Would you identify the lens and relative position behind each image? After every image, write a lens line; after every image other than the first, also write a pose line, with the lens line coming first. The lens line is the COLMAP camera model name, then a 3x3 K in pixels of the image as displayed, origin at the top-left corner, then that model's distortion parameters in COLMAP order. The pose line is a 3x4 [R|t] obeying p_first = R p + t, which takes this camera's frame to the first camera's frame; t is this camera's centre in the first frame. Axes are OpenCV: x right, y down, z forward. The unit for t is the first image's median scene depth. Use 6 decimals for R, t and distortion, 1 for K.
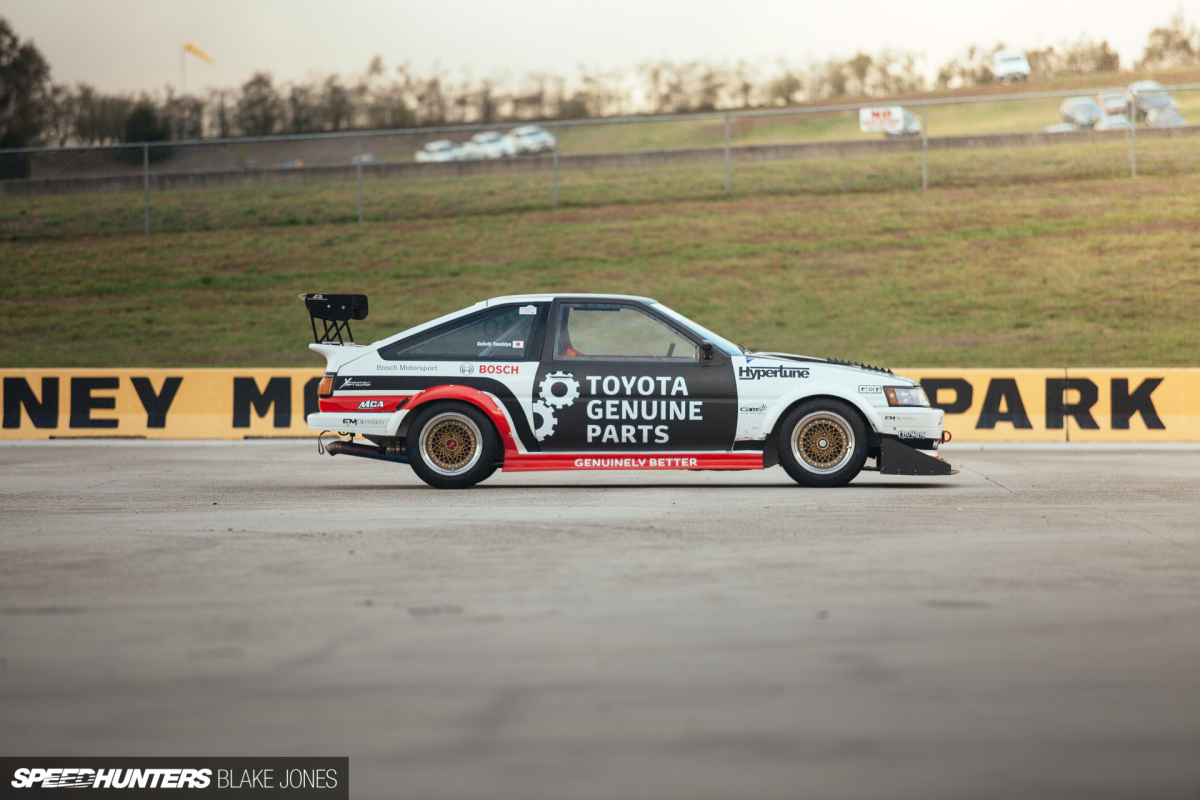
lens RADIAL K [[7450.3, 0, 607.8], [0, 7450.3, 381.2], [0, 0, 1]] dist [1.895716, 0.000000]
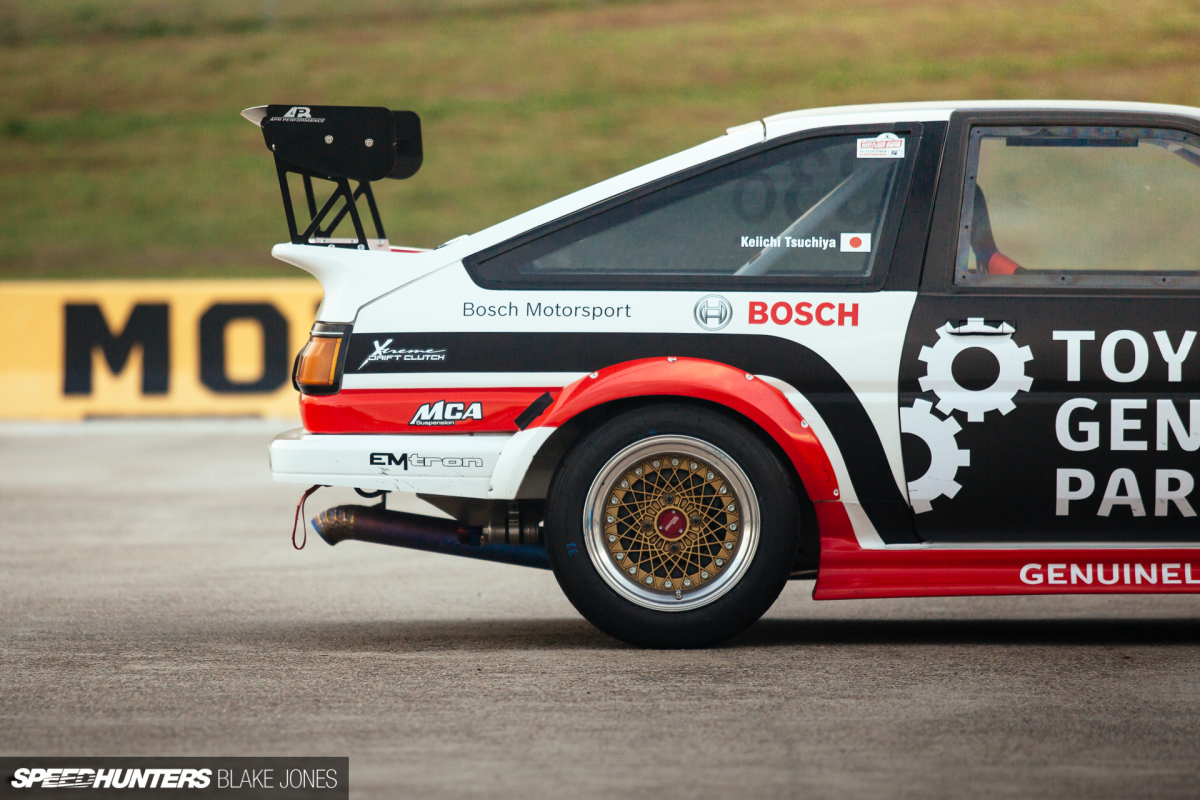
lens RADIAL K [[7450.3, 0, 531.9], [0, 7450.3, 407.1], [0, 0, 1]] dist [1.895716, 0.000000]
pose [[0.999906, -0.004469, 0.012981, -0.032330], [0.004223, 0.999813, 0.018889, -0.003895], [-0.013063, -0.018832, 0.999737, 0.641035]]
